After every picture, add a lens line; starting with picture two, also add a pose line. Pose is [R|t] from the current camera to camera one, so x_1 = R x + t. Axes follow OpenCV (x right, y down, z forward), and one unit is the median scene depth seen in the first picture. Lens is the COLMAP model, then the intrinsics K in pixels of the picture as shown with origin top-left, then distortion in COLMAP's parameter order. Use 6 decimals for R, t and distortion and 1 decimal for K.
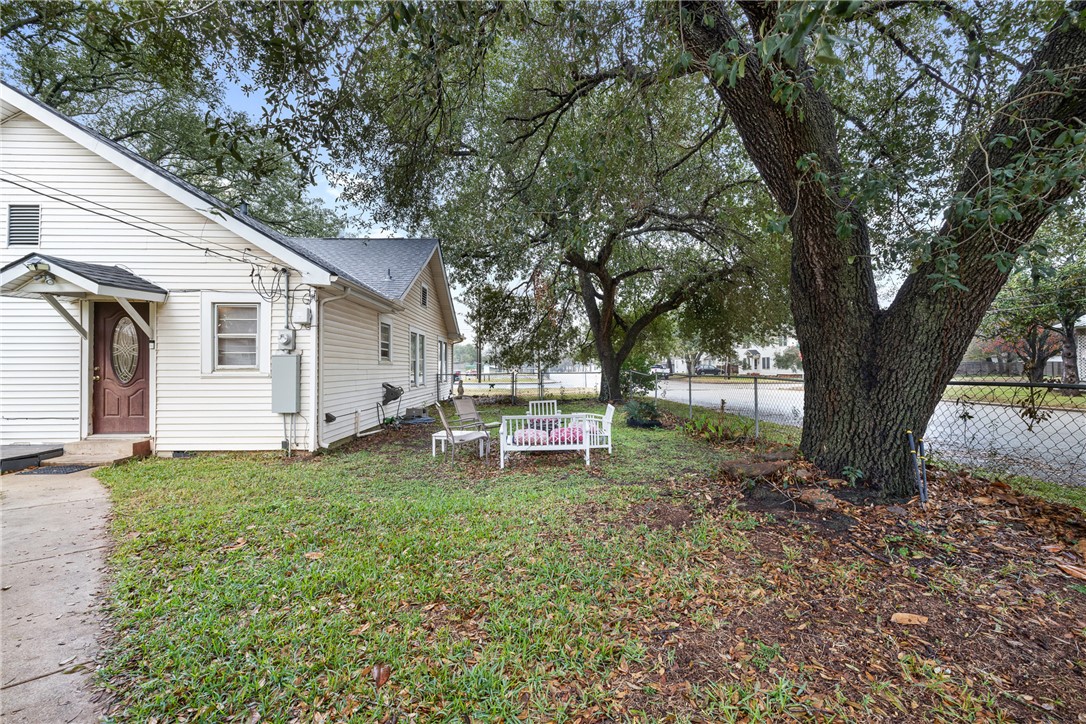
lens RADIAL K [[468.0, 0, 544.3], [0, 468.0, 366.1], [0, 0, 1]] dist [0.001008, 0.000141]
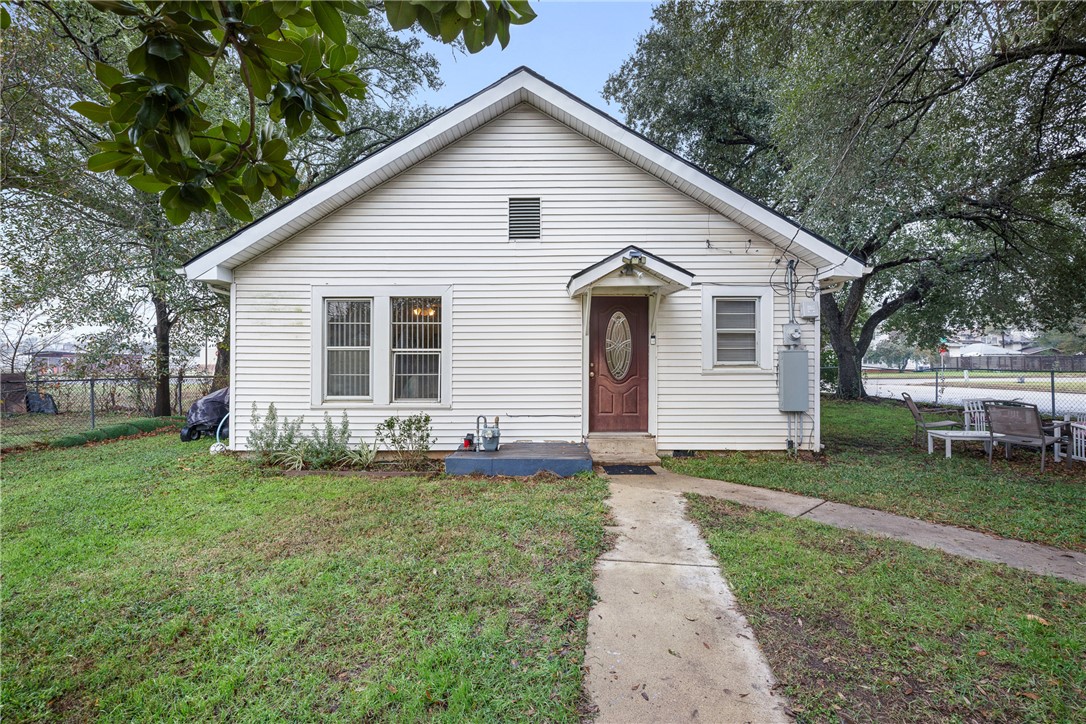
lens RADIAL K [[468.0, 0, 543.0], [0, 468.0, 356.6], [0, 0, 1]] dist [0.001008, 0.000141]
pose [[0.999167, -0.000479, -0.040804, -1.019857], [0.000255, 0.999985, -0.005493, -0.006359], [0.040806, 0.005478, 0.999152, 0.023916]]
